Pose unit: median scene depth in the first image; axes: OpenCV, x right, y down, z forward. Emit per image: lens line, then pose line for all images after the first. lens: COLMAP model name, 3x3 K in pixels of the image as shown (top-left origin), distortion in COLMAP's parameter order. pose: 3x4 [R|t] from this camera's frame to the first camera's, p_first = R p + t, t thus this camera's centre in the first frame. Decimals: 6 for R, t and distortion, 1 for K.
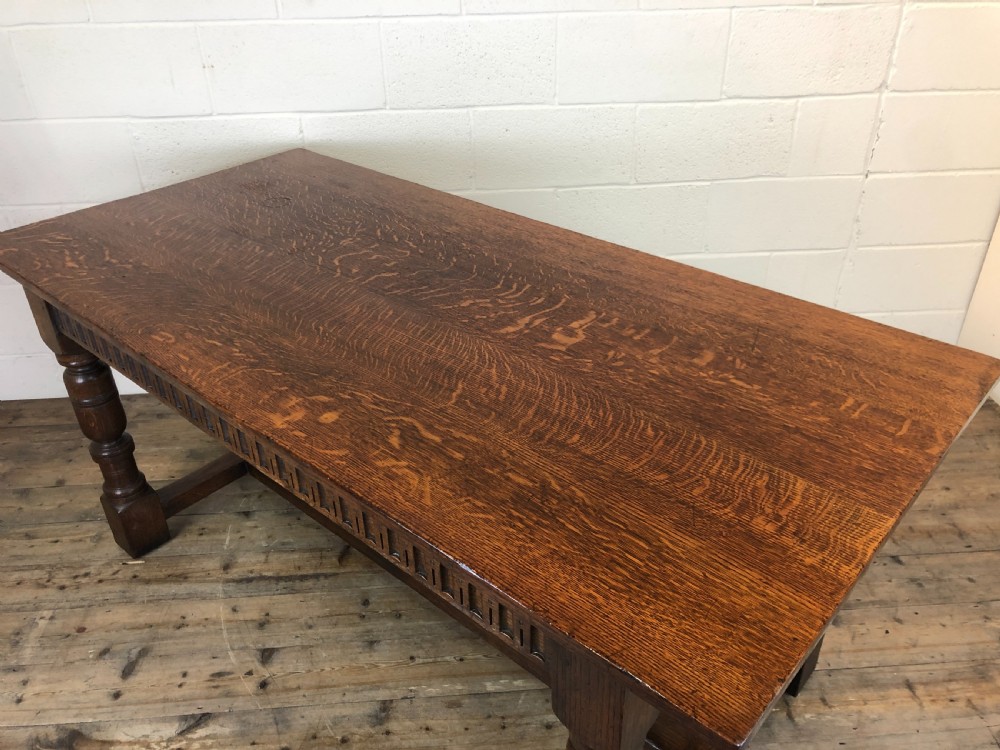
lens RADIAL K [[823.1, 0, 503.6], [0, 823.1, 367.1], [0, 0, 1]] dist [0.022484, -0.016207]
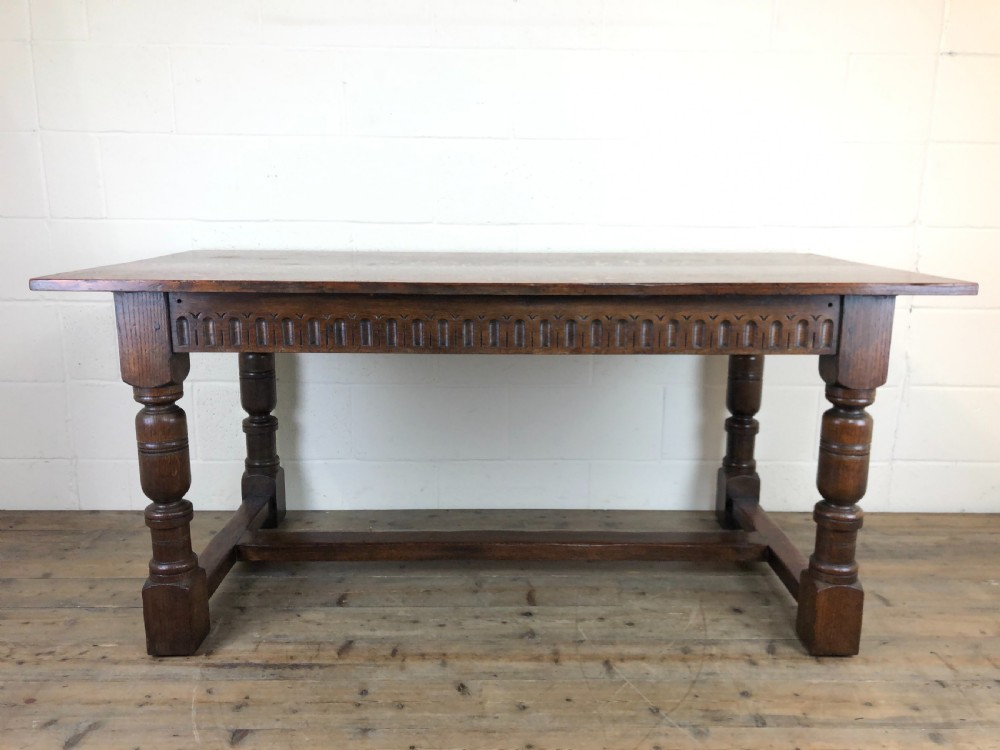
lens RADIAL K [[823.1, 0, 505.6], [0, 823.1, 372.9], [0, 0, 1]] dist [0.022484, -0.016207]
pose [[0.998150, 0.033855, -0.050507, 0.009091], [-0.048844, 0.941150, -0.334441, 0.243312], [0.036212, 0.336289, 0.941062, 0.096301]]
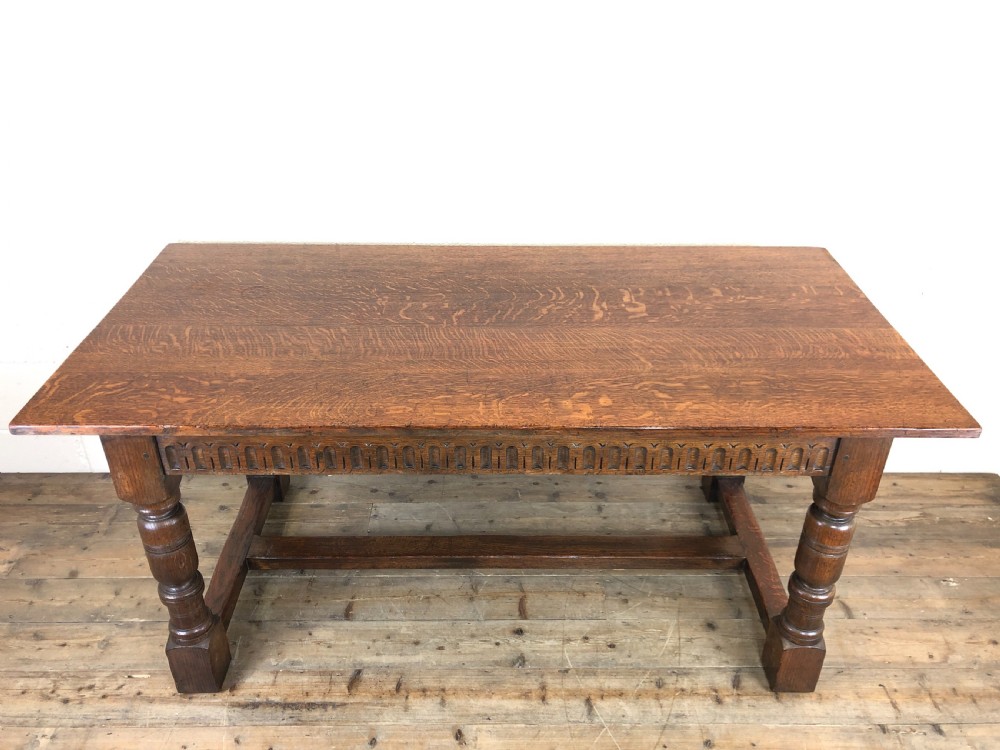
lens RADIAL K [[823.1, 0, 504.9], [0, 823.1, 372.4], [0, 0, 1]] dist [0.022484, -0.016207]
pose [[0.997936, 0.052369, -0.037176, -0.000435], [-0.052426, 0.998625, -0.000541, -0.145666], [0.037097, 0.002489, 0.999309, 0.041778]]
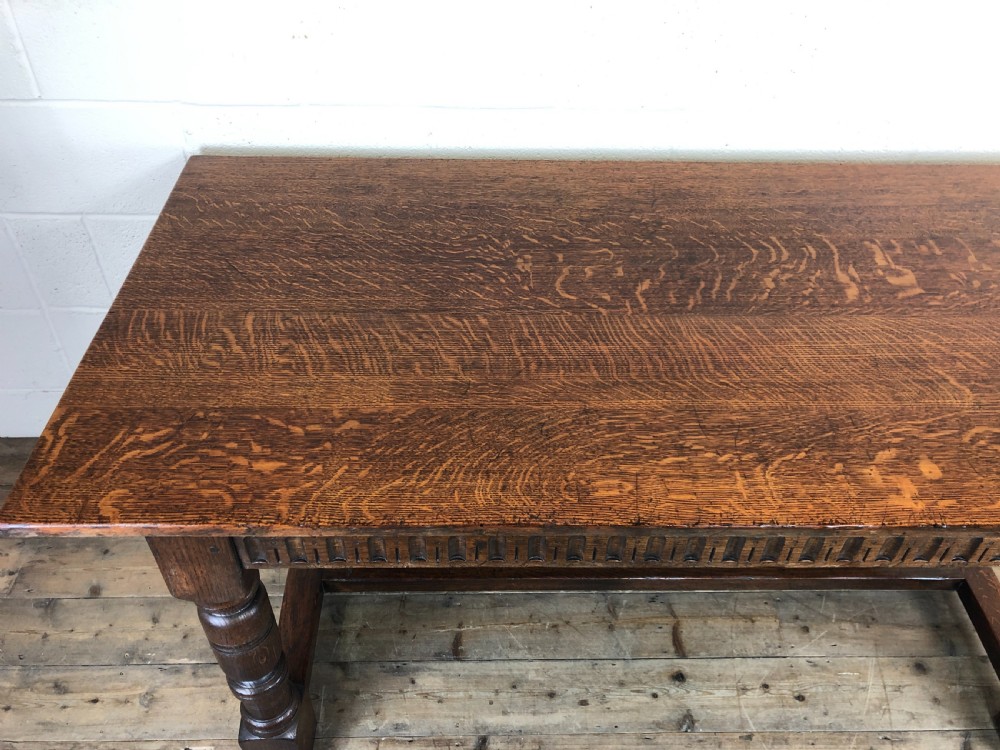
lens RADIAL K [[823.1, 0, 503.3], [0, 823.1, 373.7], [0, 0, 1]] dist [0.022484, -0.016207]
pose [[0.998049, 0.062178, -0.005706, -0.194578], [-0.059837, 0.978561, 0.197074, -0.265528], [0.017837, -0.196348, 0.980372, 0.344385]]
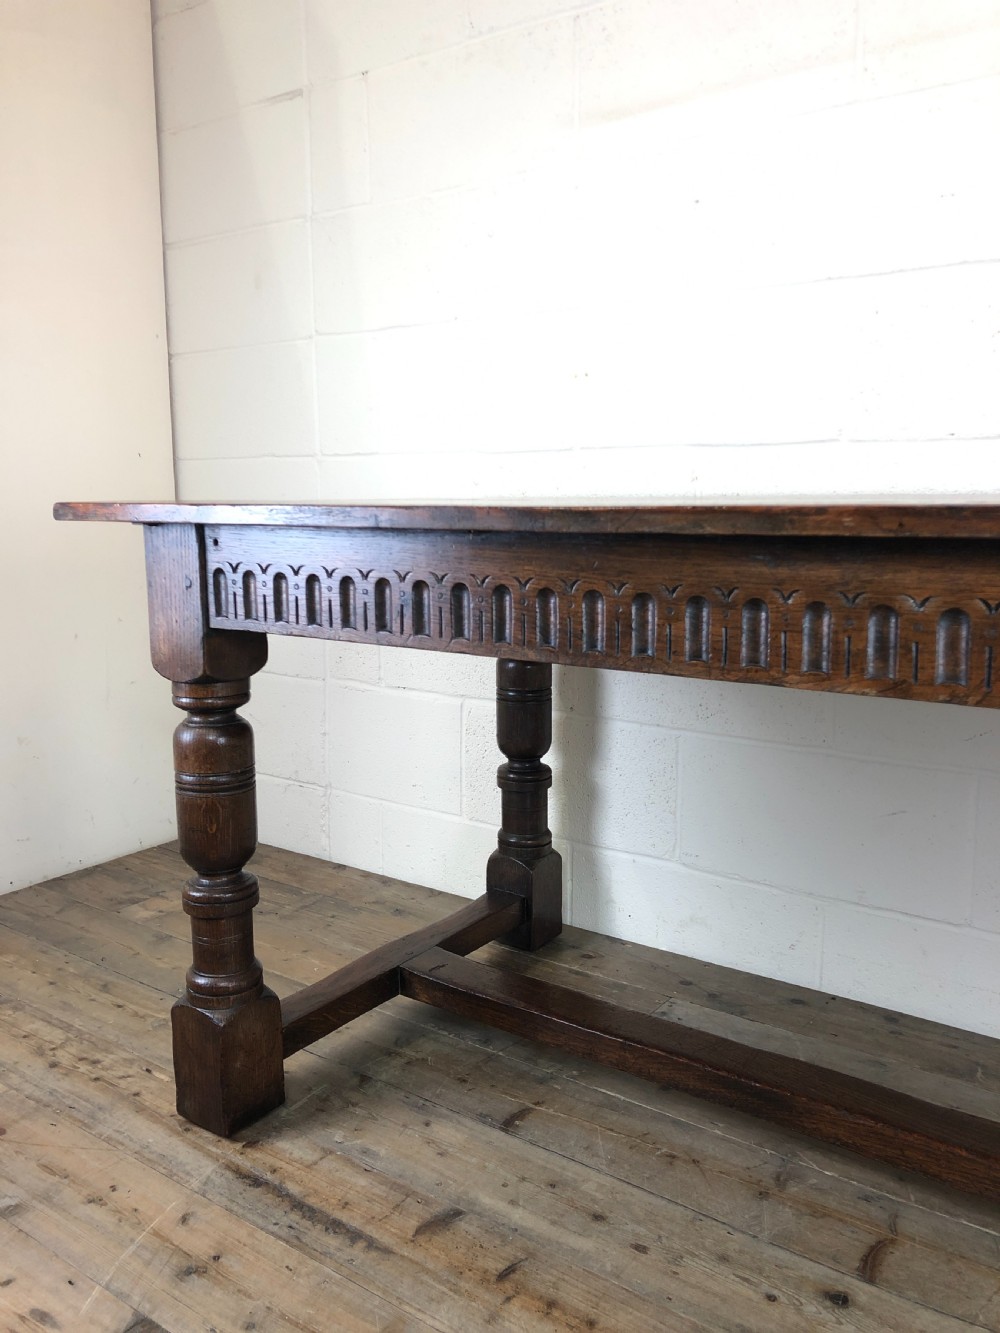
lens RADIAL K [[1097.2, 0, 492.0], [0, 1097.2, 644.8], [0, 0, 1]] dist [0.022484, -0.016207]
pose [[0.764812, 0.101493, -0.636209, 0.182960], [-0.342948, 0.900110, -0.268679, 0.097744], [0.545389, 0.423675, 0.723222, 0.462737]]
